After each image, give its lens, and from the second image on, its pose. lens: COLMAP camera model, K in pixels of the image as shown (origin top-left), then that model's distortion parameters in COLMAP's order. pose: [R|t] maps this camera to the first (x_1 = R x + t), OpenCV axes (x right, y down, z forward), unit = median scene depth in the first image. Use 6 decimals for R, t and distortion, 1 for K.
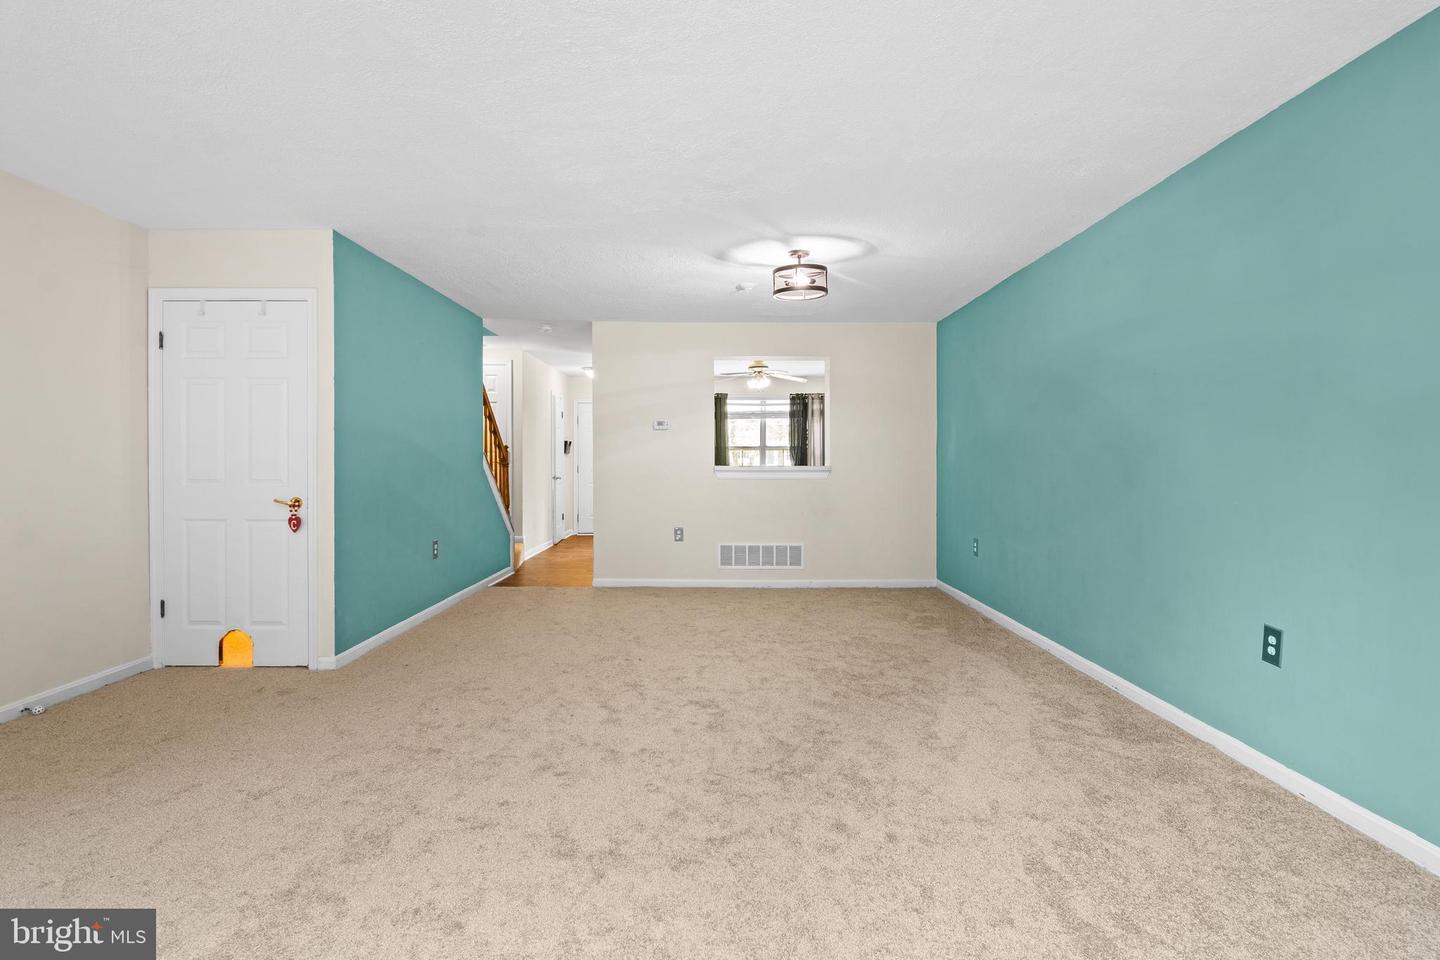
lens RADIAL K [[703.7, 0, 722.2], [0, 703.7, 465.2], [0, 0, 1]] dist [-0.001162, -0.000329]
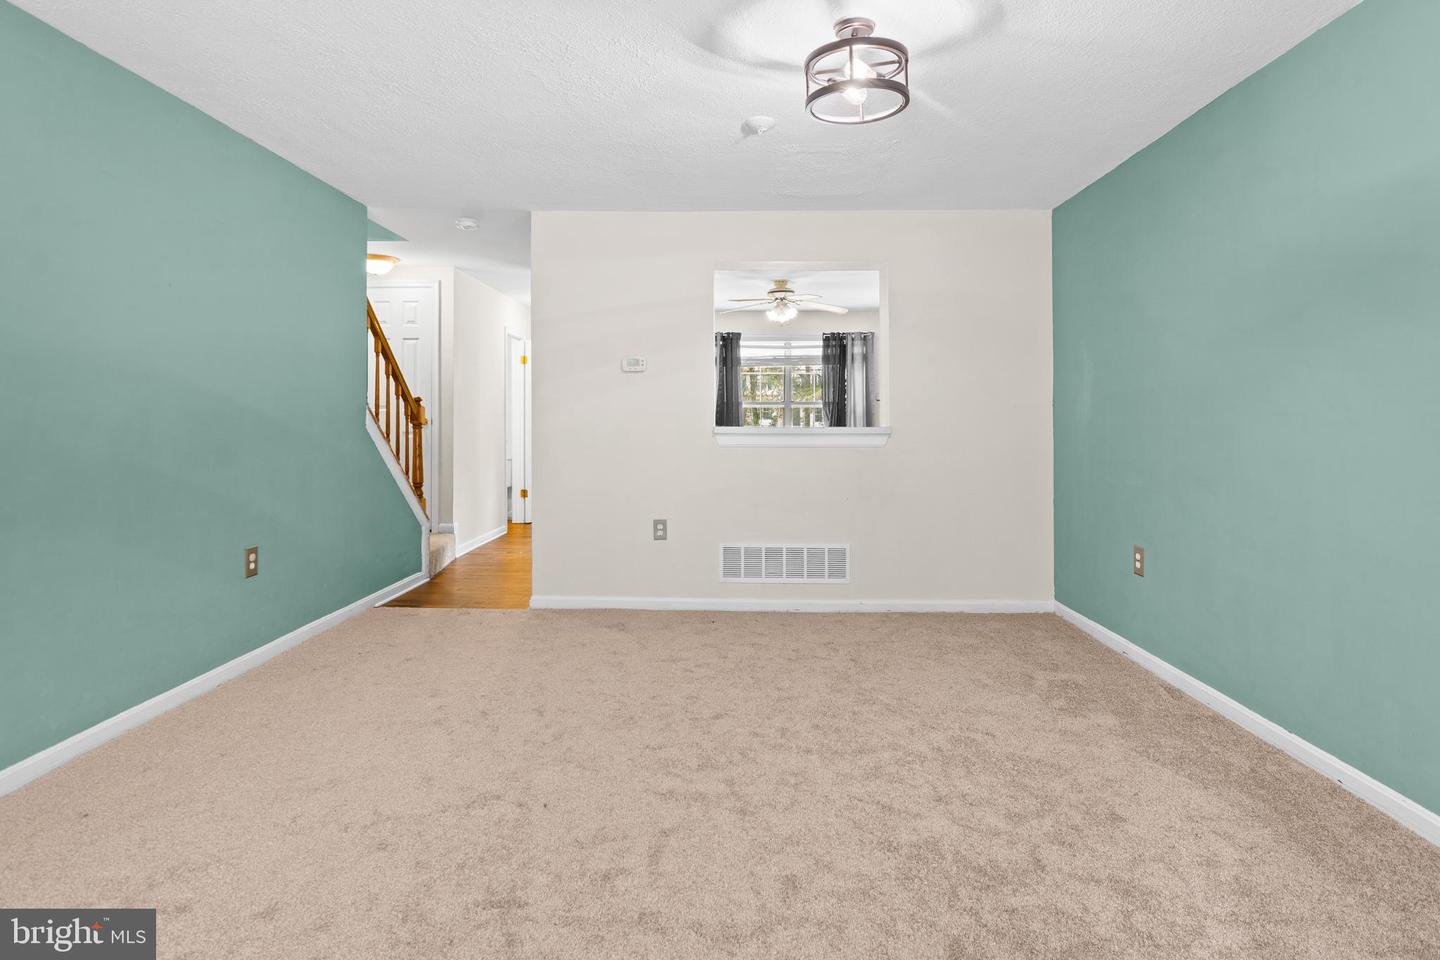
lens RADIAL K [[774.8, 0, 712.2], [0, 774.8, 412.4], [0, 0, 1]] dist [-0.002306, -0.001557]
pose [[0.999236, 0.000320, -0.039088, 0.015989], [-0.001044, 0.999828, -0.018494, 0.001220], [0.039075, 0.018521, 0.999065, 0.273460]]
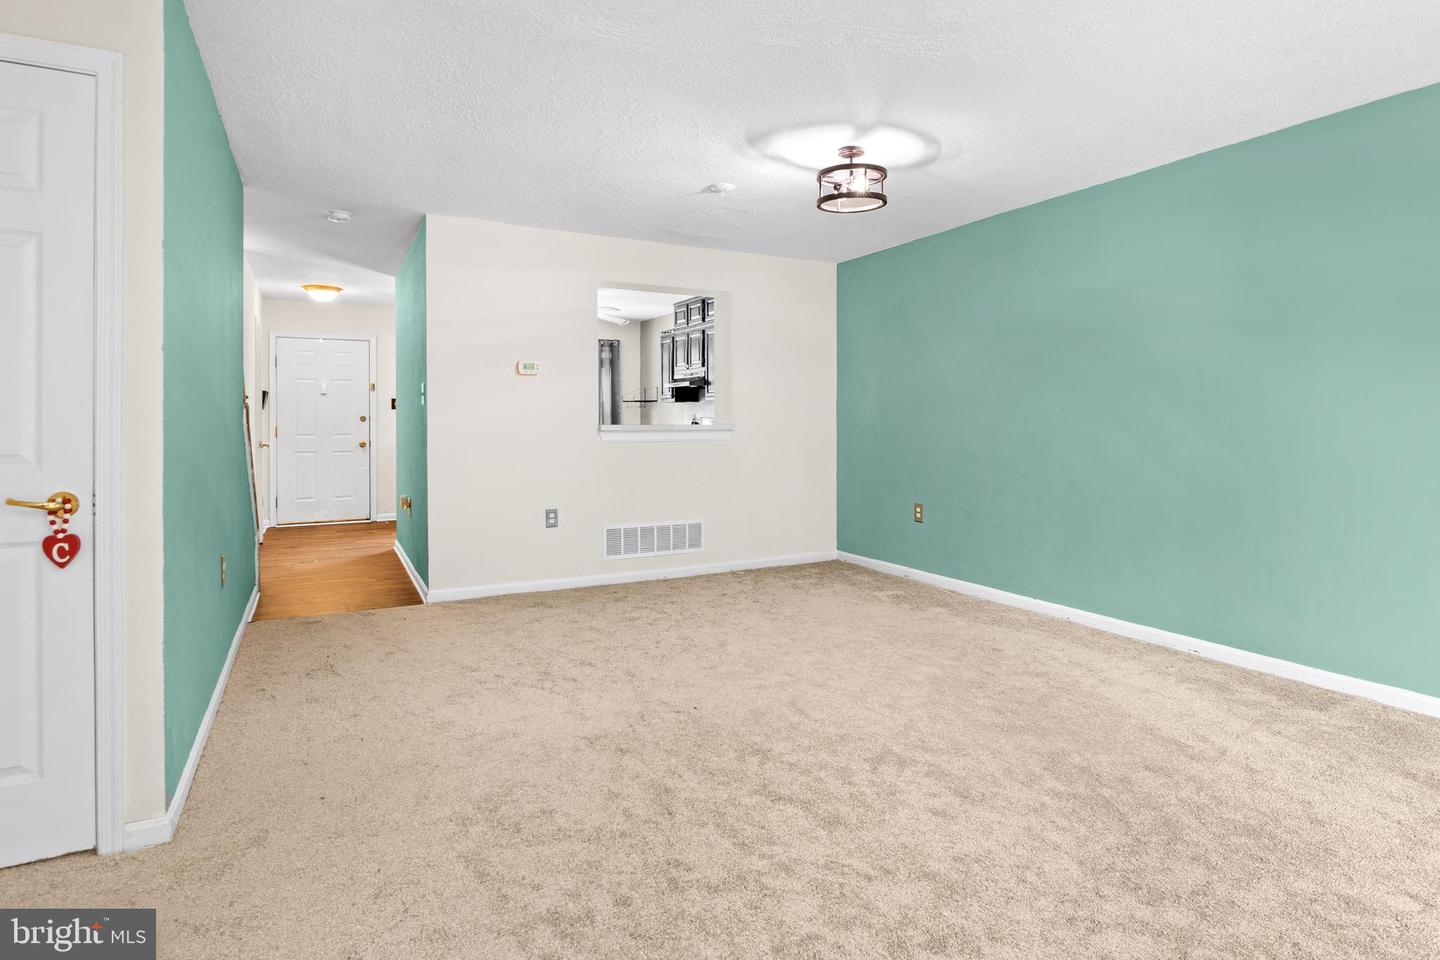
lens RADIAL K [[763.3, 0, 746.9], [0, 763.3, 422.8], [0, 0, 1]] dist [-0.005526, -0.001763]
pose [[0.881509, -0.003099, 0.472157, -0.261405], [0.005055, 0.999983, -0.002875, 0.002117], [-0.472141, 0.004921, 0.881510, 0.203001]]
